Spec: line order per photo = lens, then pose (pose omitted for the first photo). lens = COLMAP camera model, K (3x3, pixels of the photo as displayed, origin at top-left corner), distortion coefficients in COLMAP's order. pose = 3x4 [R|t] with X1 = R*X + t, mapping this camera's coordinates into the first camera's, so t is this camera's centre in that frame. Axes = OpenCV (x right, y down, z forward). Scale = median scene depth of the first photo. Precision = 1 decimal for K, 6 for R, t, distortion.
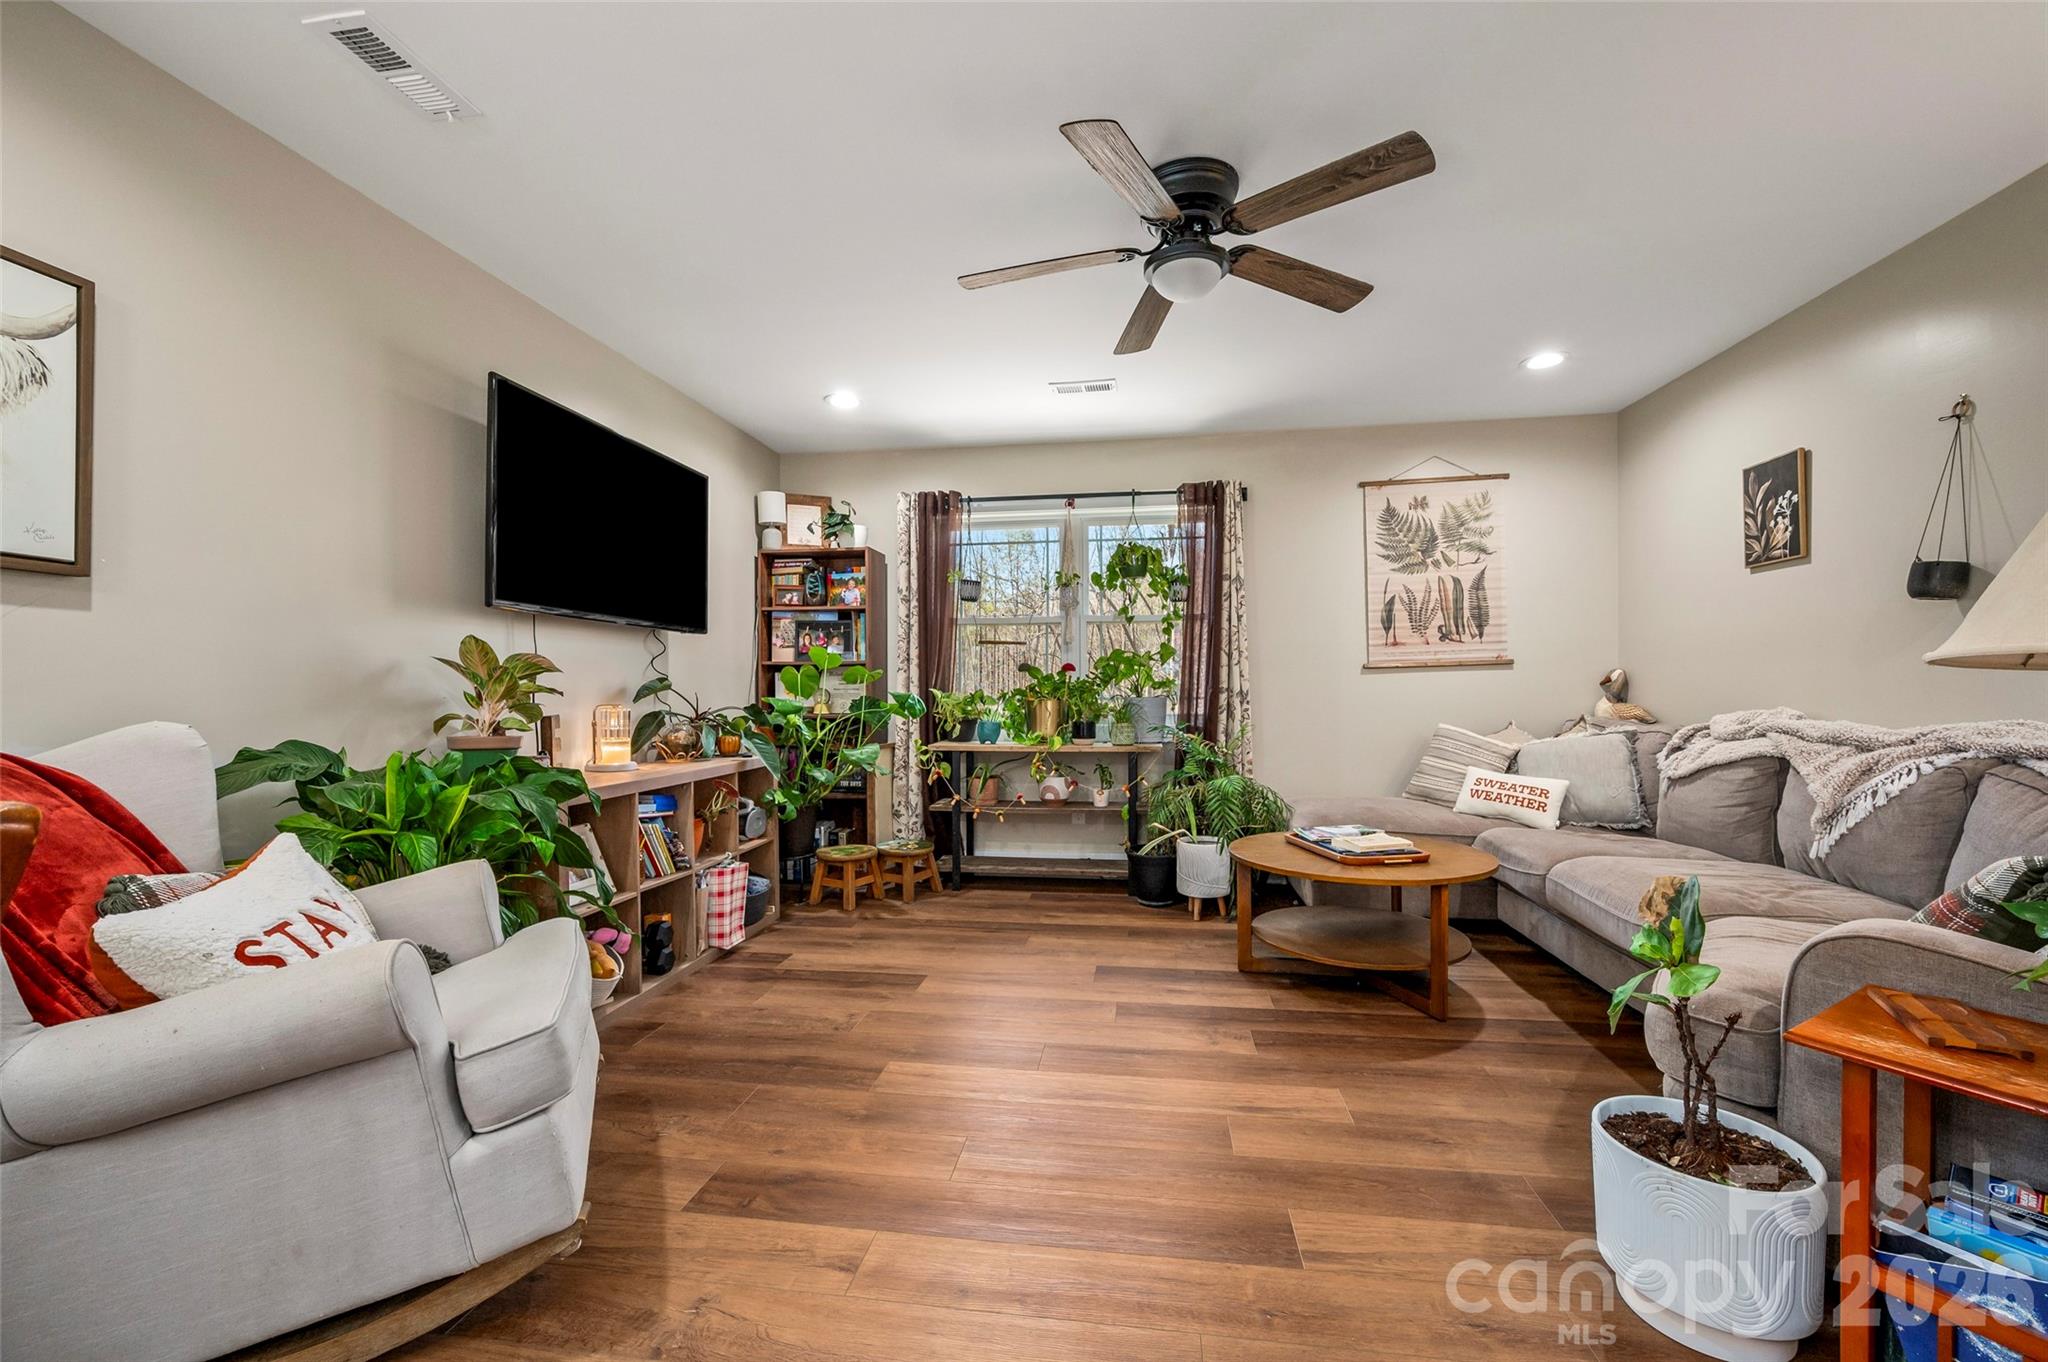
lens RADIAL K [[812.1, 0, 1026.5], [0, 812.1, 690.9], [0, 0, 1]] dist [-0.000482, -0.000258]
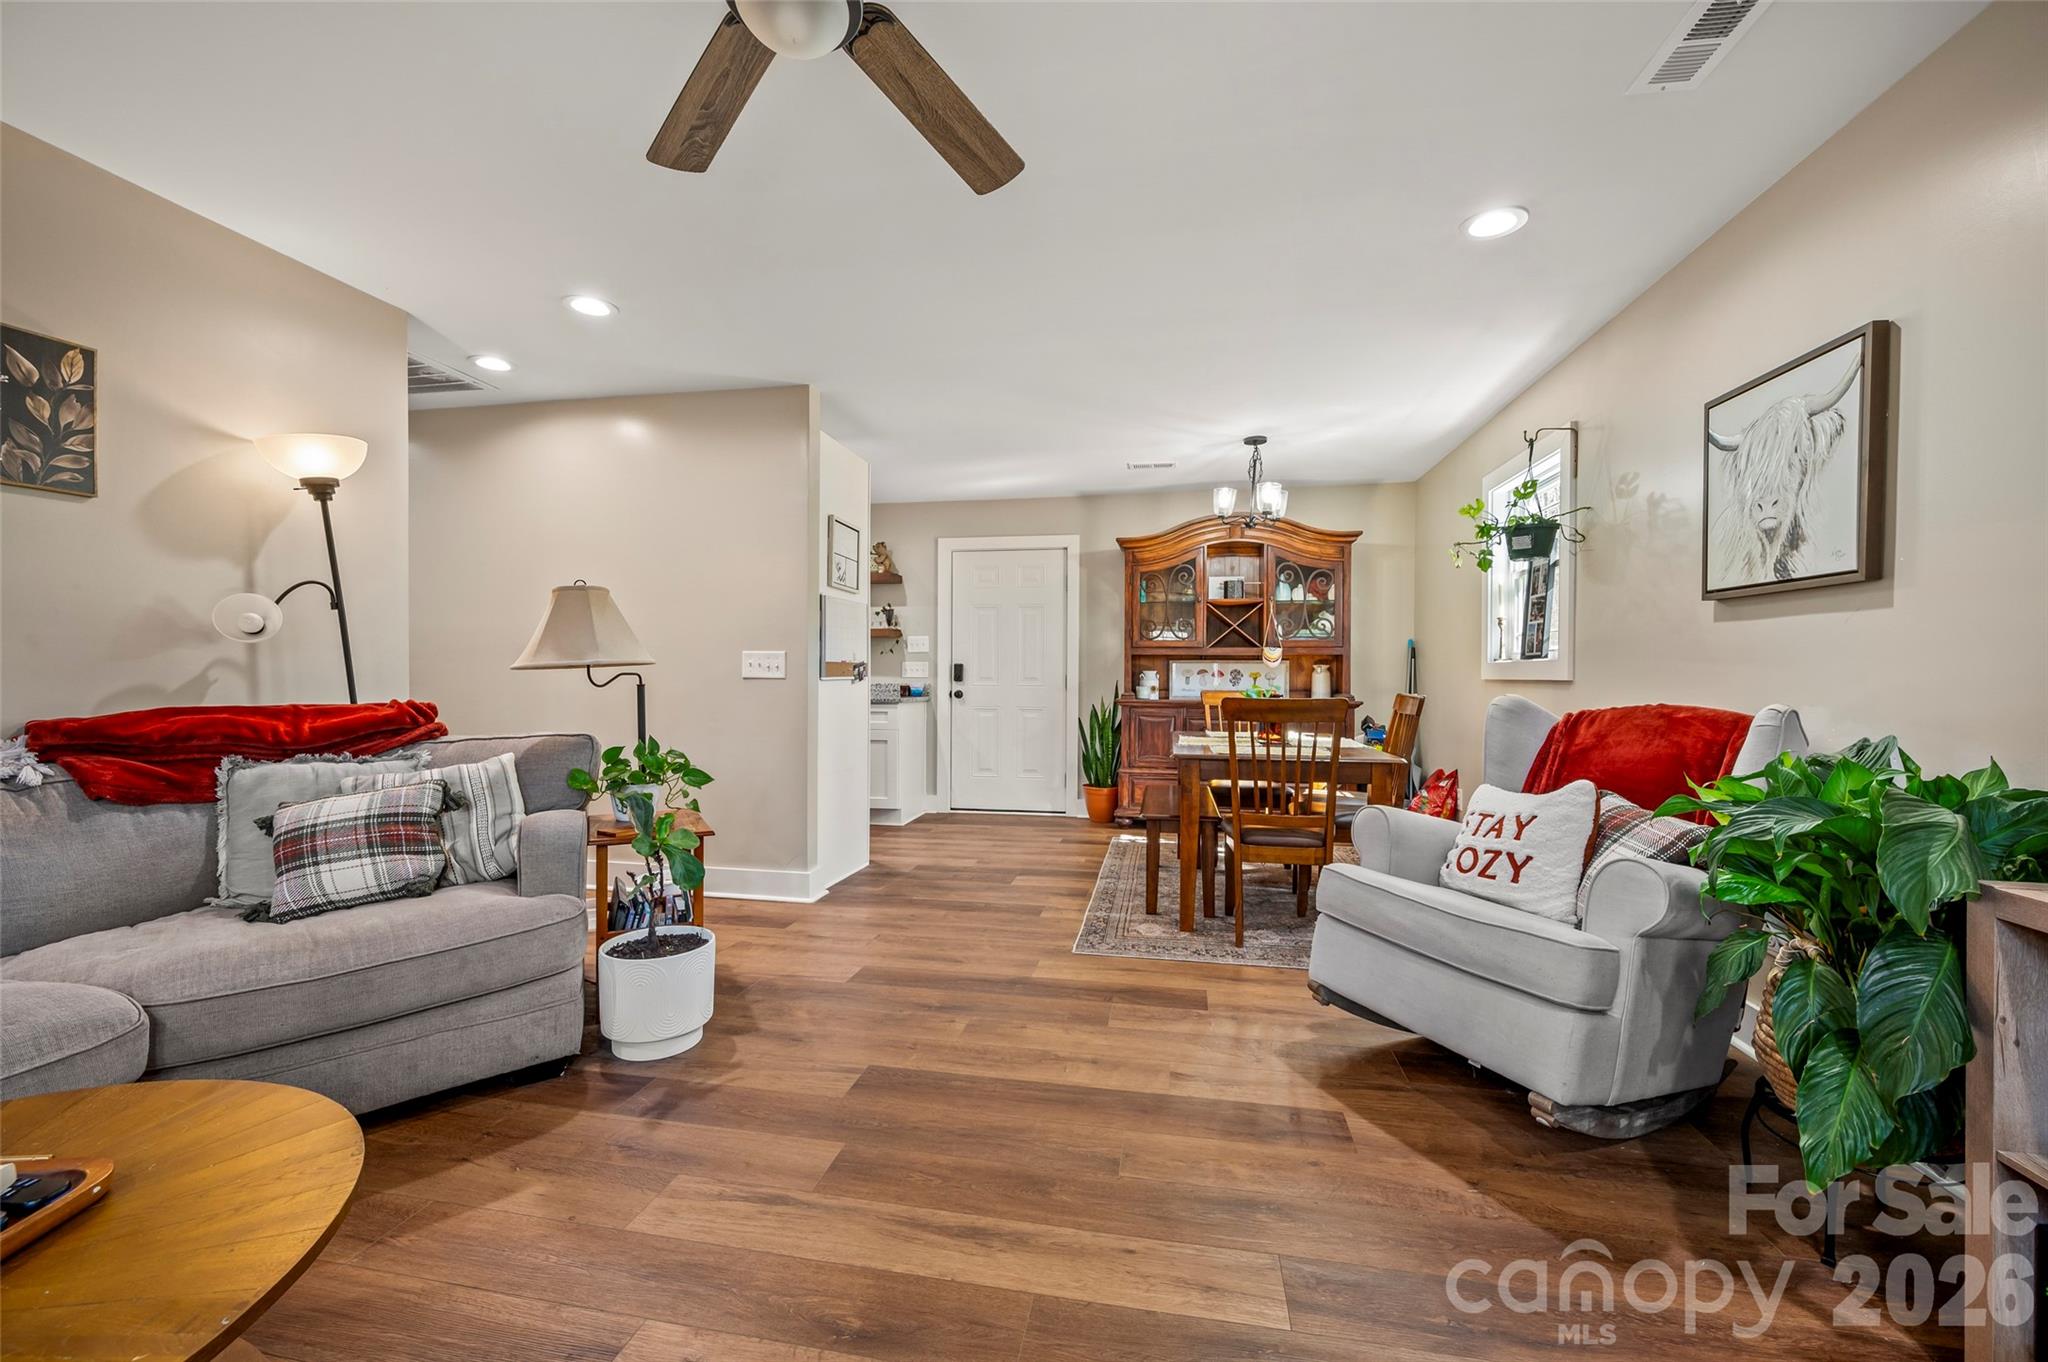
lens RADIAL K [[812.1, 0, 1028.1], [0, 812.1, 684.4], [0, 0, 1]] dist [-0.000482, -0.000258]
pose [[-0.998759, -0.001872, 0.049759, -0.013622], [-0.001324, 0.999938, 0.011041, -0.002081], [-0.049777, 0.010961, -0.998700, 1.442275]]
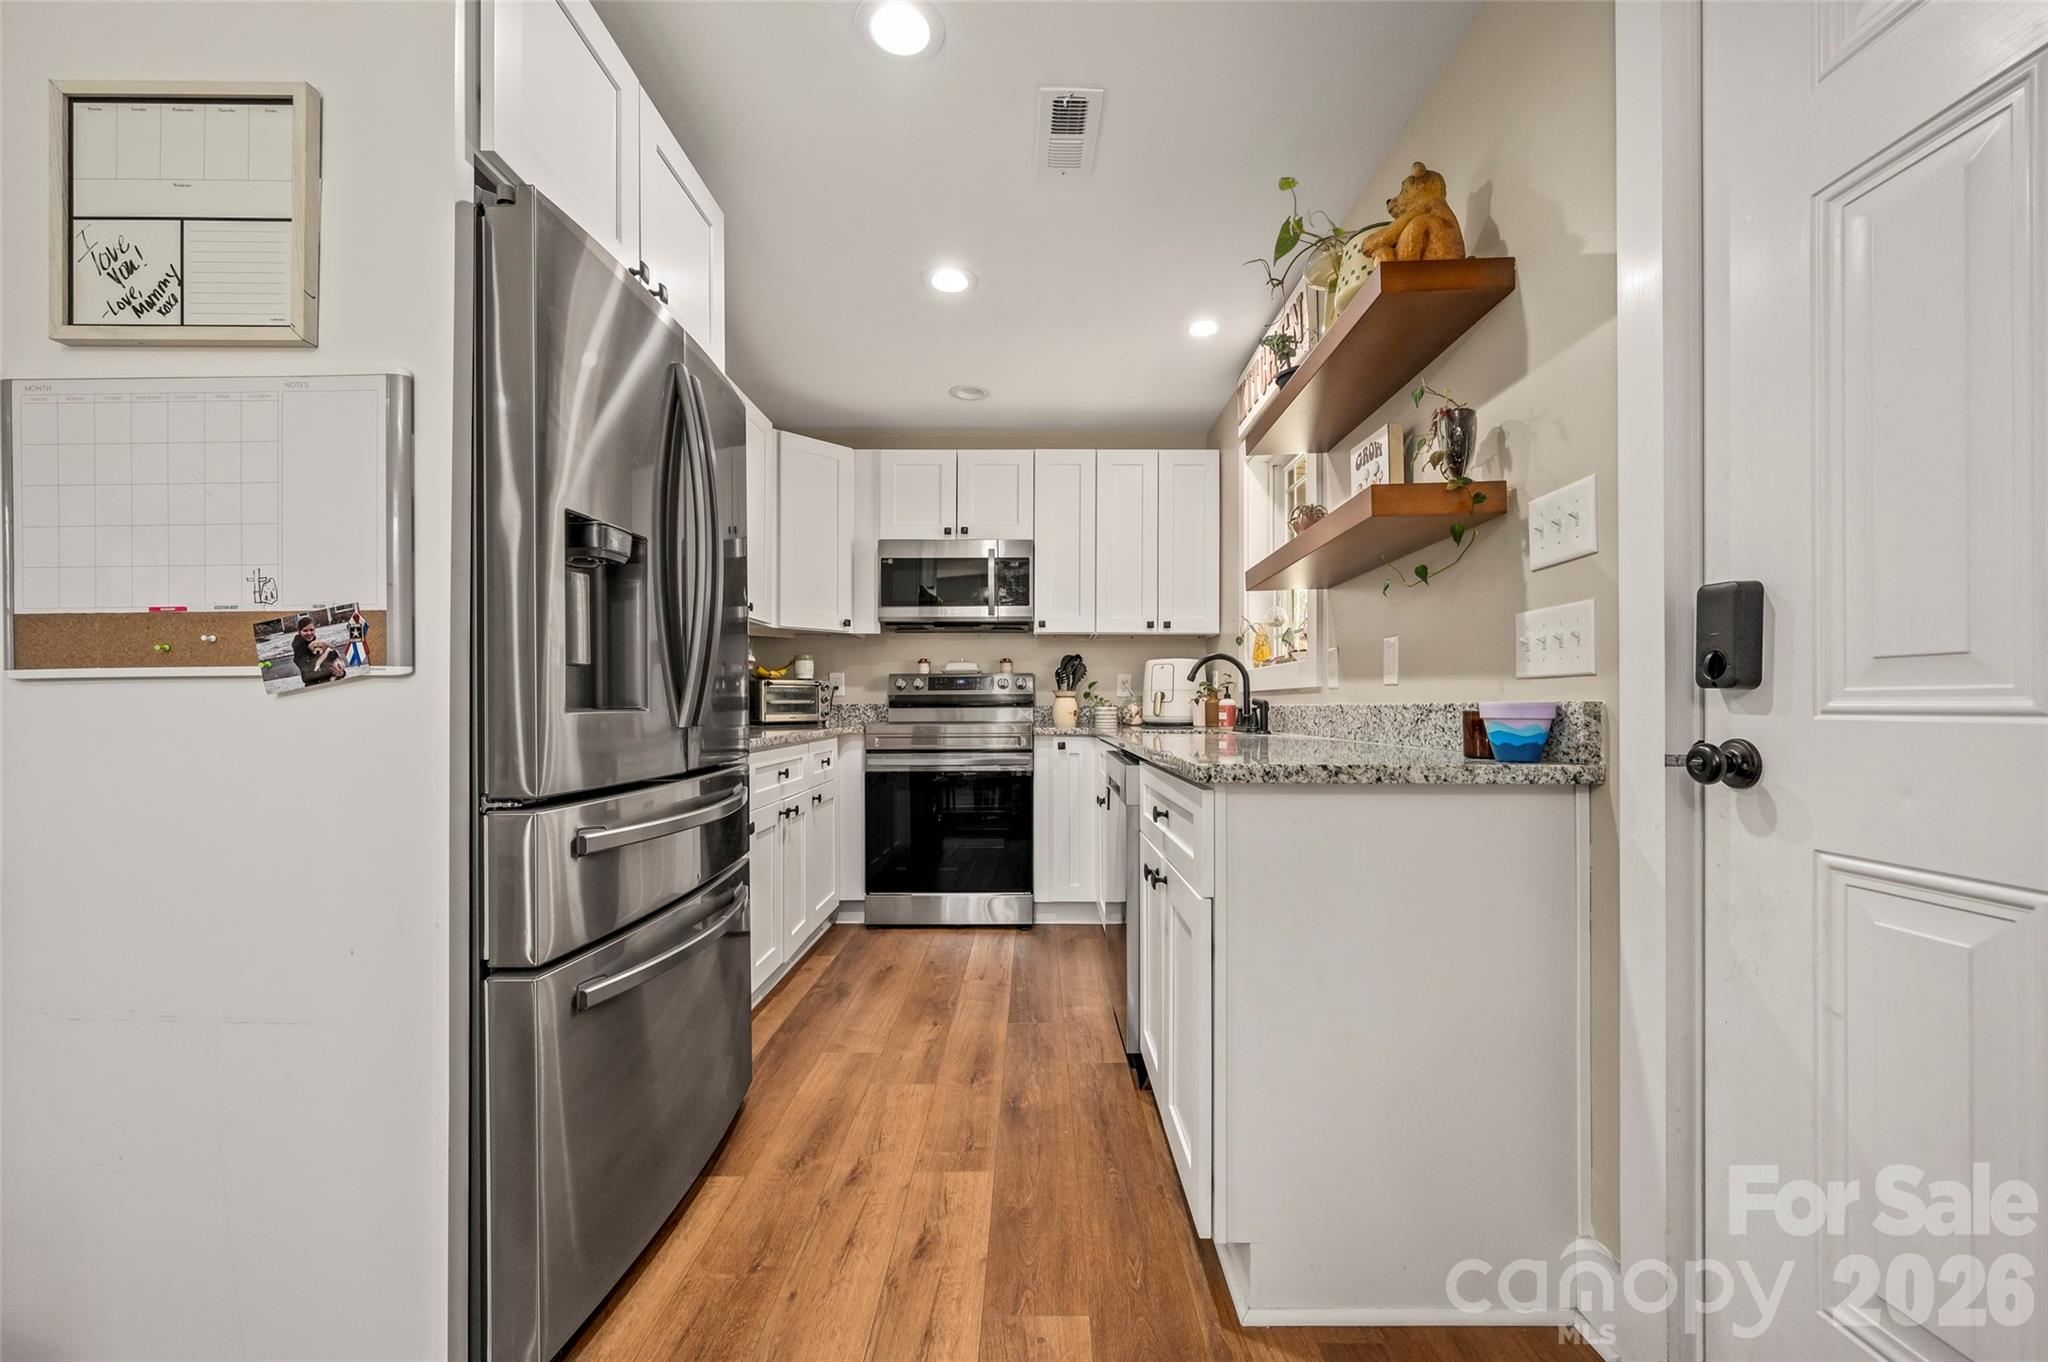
lens RADIAL K [[812.1, 0, 1033.7], [0, 812.1, 705.5], [0, 0, 1]] dist [-0.000482, -0.000258]
pose [[-0.124008, 0.000713, 0.992281, -0.053658], [0.003471, 0.999994, -0.000284, 0.024254], [-0.992275, 0.003409, -0.124010, -0.625585]]
